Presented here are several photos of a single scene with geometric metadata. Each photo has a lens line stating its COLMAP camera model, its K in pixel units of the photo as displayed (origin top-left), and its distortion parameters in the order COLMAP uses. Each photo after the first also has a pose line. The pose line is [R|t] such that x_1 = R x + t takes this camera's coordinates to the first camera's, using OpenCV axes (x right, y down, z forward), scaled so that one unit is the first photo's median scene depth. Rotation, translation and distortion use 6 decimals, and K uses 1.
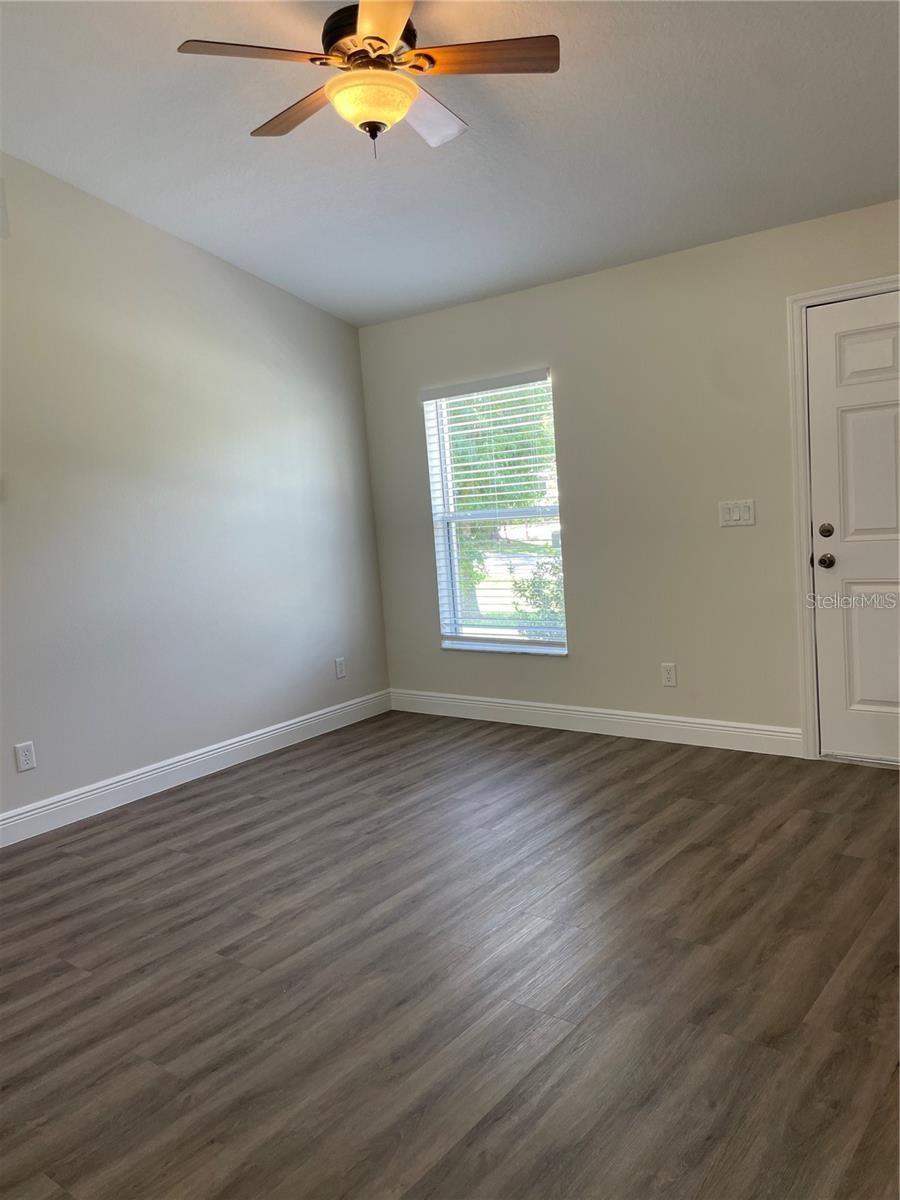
lens RADIAL K [[915.0, 0, 450.0], [0, 915.0, 600.0], [0, 0, 1]] dist [0.061548, -0.093360]
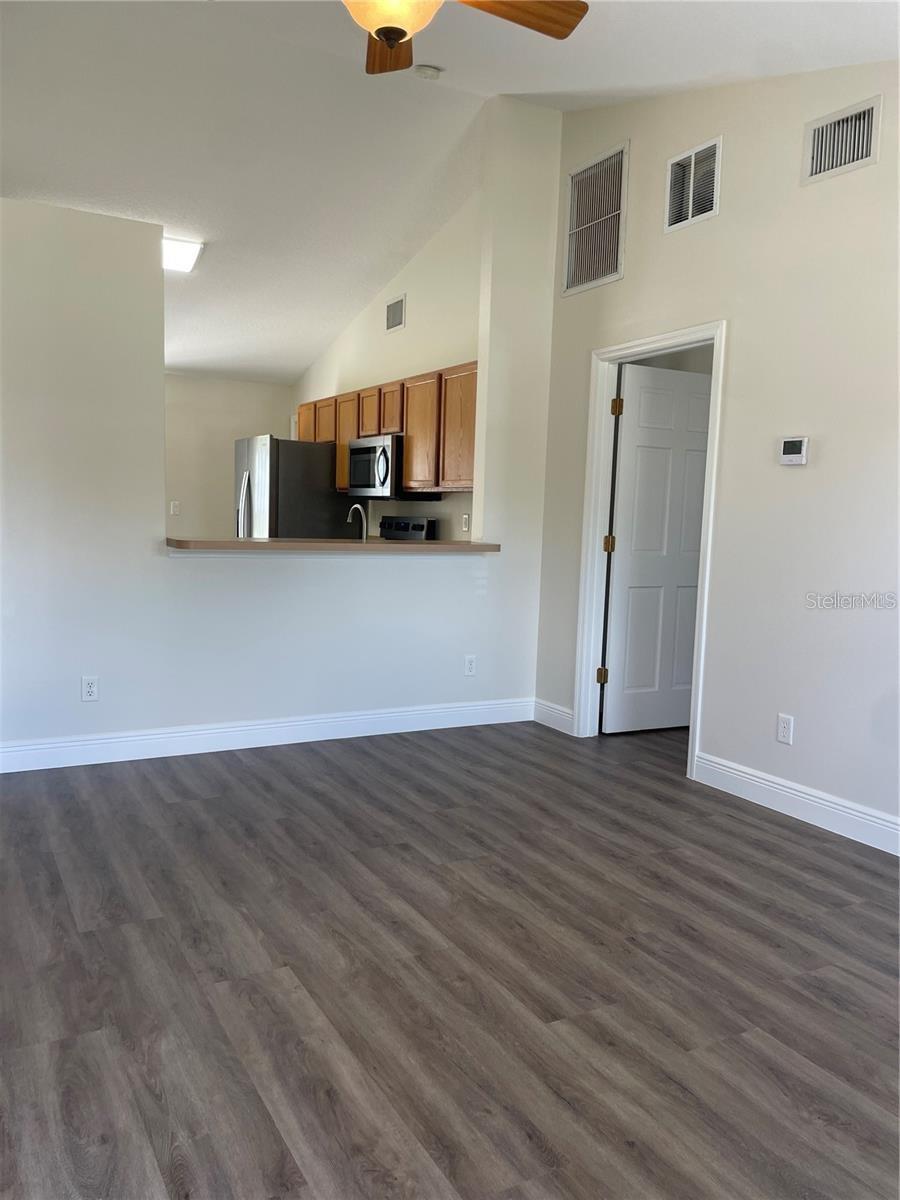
lens RADIAL K [[915.0, 0, 450.0], [0, 915.0, 600.0], [0, 0, 1]] dist [0.061548, -0.093360]
pose [[-0.385646, 0.151501, -0.910123, 0.636809], [-0.113964, 0.971051, 0.209933, -0.147281], [0.915581, 0.184682, -0.357217, 1.202258]]
